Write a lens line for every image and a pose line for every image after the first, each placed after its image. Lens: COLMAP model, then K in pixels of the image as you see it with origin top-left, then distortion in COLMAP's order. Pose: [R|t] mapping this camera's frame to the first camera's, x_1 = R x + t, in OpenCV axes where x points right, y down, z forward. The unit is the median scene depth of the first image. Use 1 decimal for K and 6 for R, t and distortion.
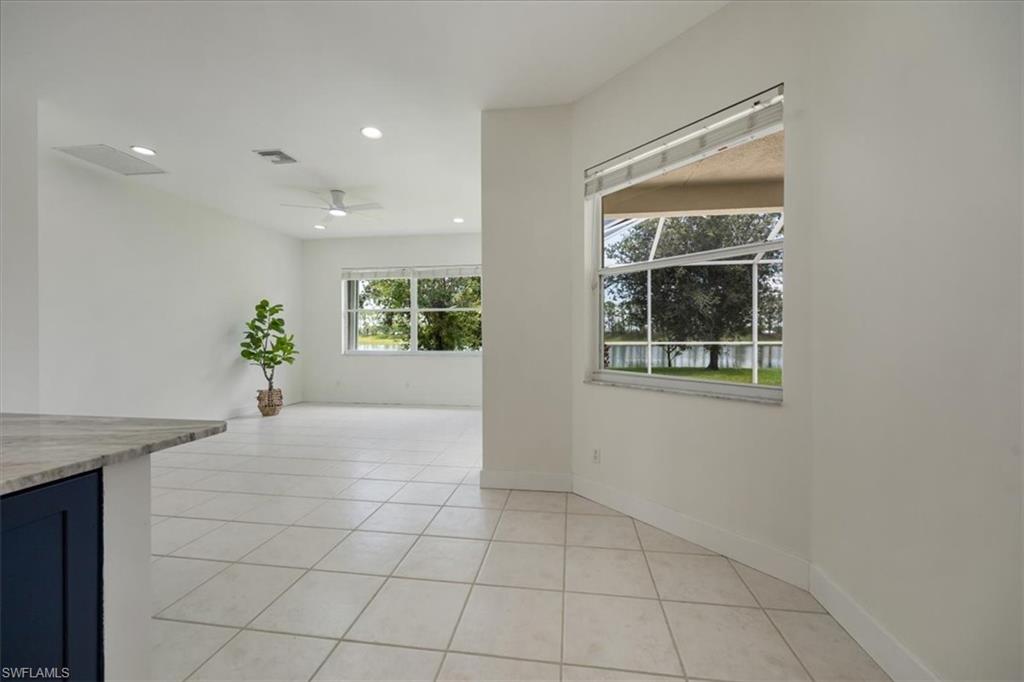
lens RADIAL K [[410.9, 0, 512.8], [0, 410.9, 336.0], [0, 0, 1]] dist [0.002233, 0.000622]
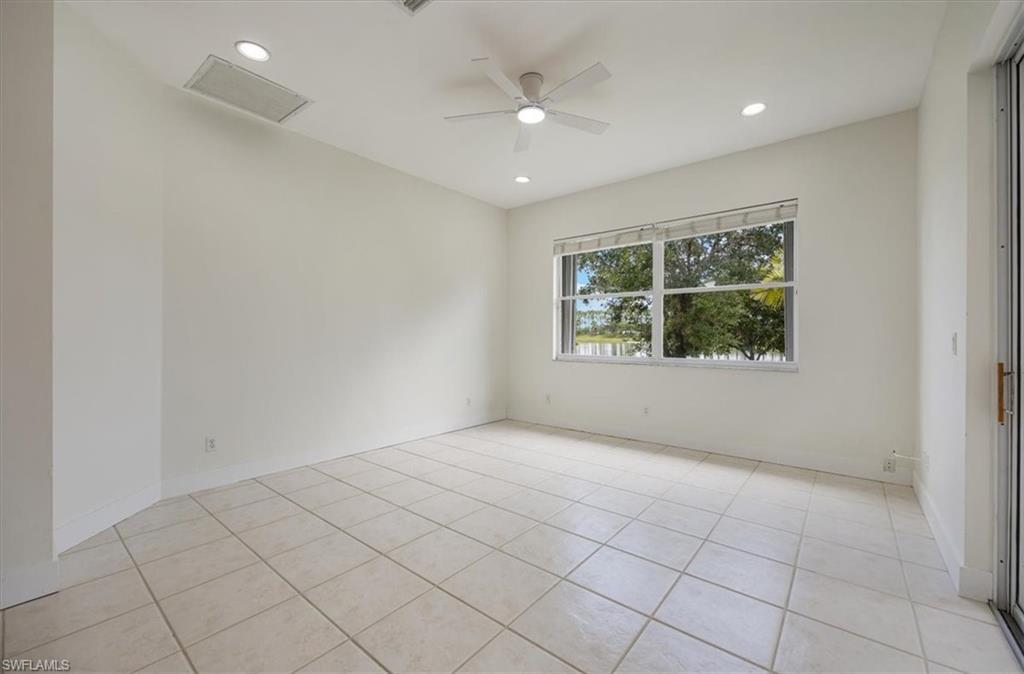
lens RADIAL K [[409.8, 0, 506.4], [0, 409.8, 338.6], [0, 0, 1]] dist [-0.010696, 0.003340]
pose [[0.850247, 0.005719, -0.526353, -0.062757], [-0.000971, 0.999956, 0.009297, 0.000972], [0.526383, -0.007393, 0.850215, 0.200302]]
